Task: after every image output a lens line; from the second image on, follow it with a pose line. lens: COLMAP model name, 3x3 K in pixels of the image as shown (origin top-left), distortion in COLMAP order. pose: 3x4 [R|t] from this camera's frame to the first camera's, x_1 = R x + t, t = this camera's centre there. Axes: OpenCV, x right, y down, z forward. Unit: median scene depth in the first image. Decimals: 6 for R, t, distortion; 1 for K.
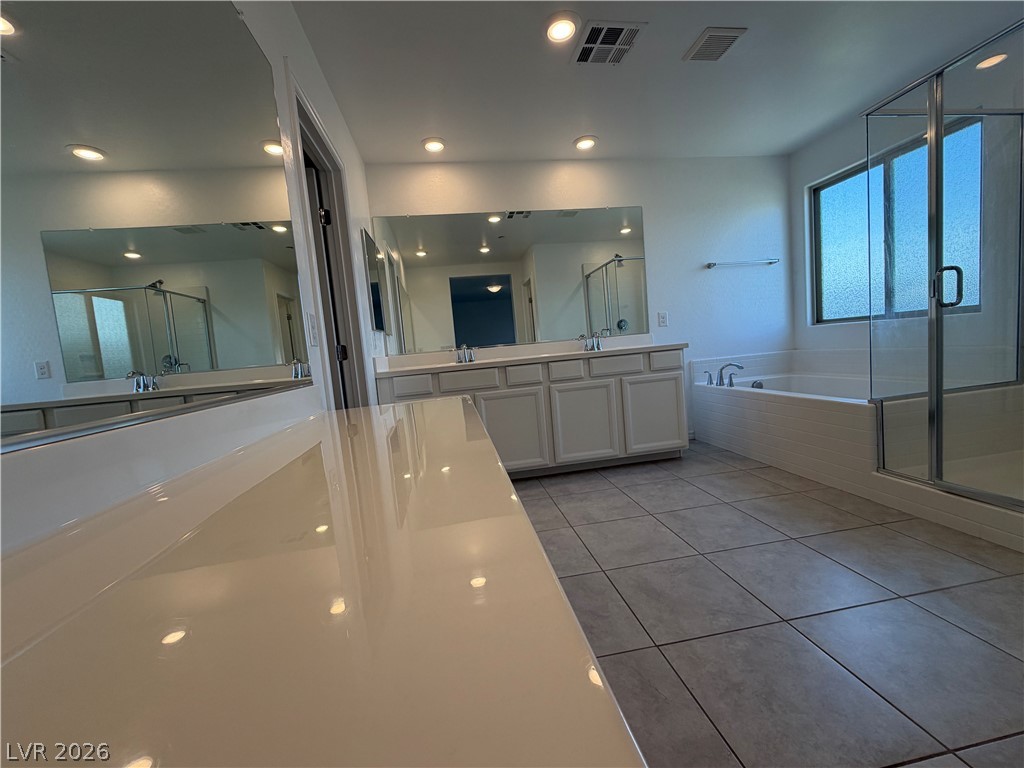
lens RADIAL K [[411.6, 0, 508.1], [0, 411.6, 382.3], [0, 0, 1]] dist [0.004318, -0.000090]
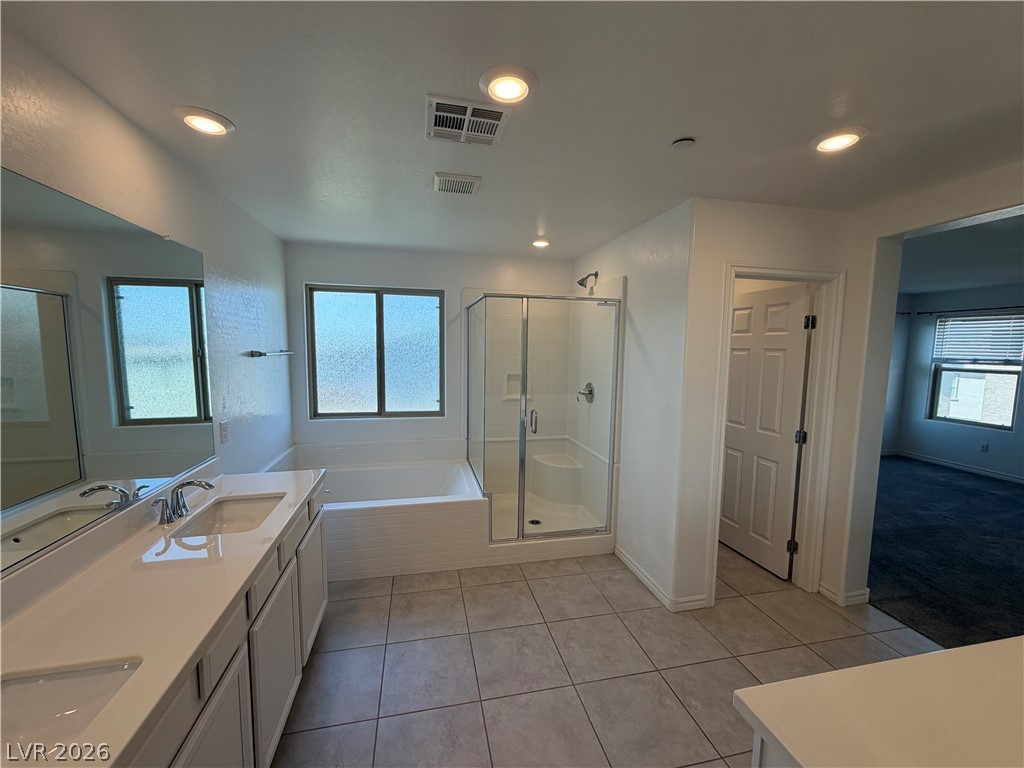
lens RADIAL K [[411.6, 0, 509.0], [0, 411.6, 384.2], [0, 0, 1]] dist [0.004318, -0.000090]
pose [[-0.071971, -0.007679, 0.997377, -0.533059], [0.073904, 0.997180, 0.013011, -0.357036], [-0.994665, 0.074647, -0.071201, 1.039746]]
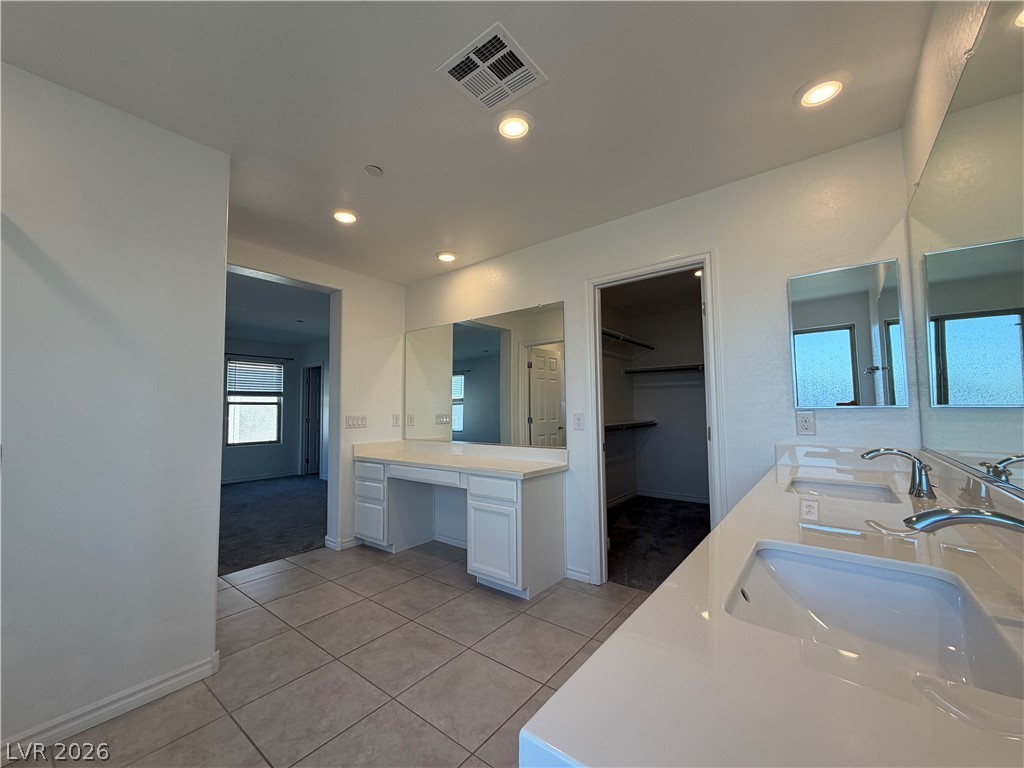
lens RADIAL K [[411.6, 0, 510.3], [0, 411.6, 387.0], [0, 0, 1]] dist [0.004318, -0.000090]
pose [[-0.724825, 0.061913, -0.686145, 0.769913], [0.021208, 0.997487, 0.067603, -0.311215], [0.688606, 0.034449, -0.724317, 1.614487]]
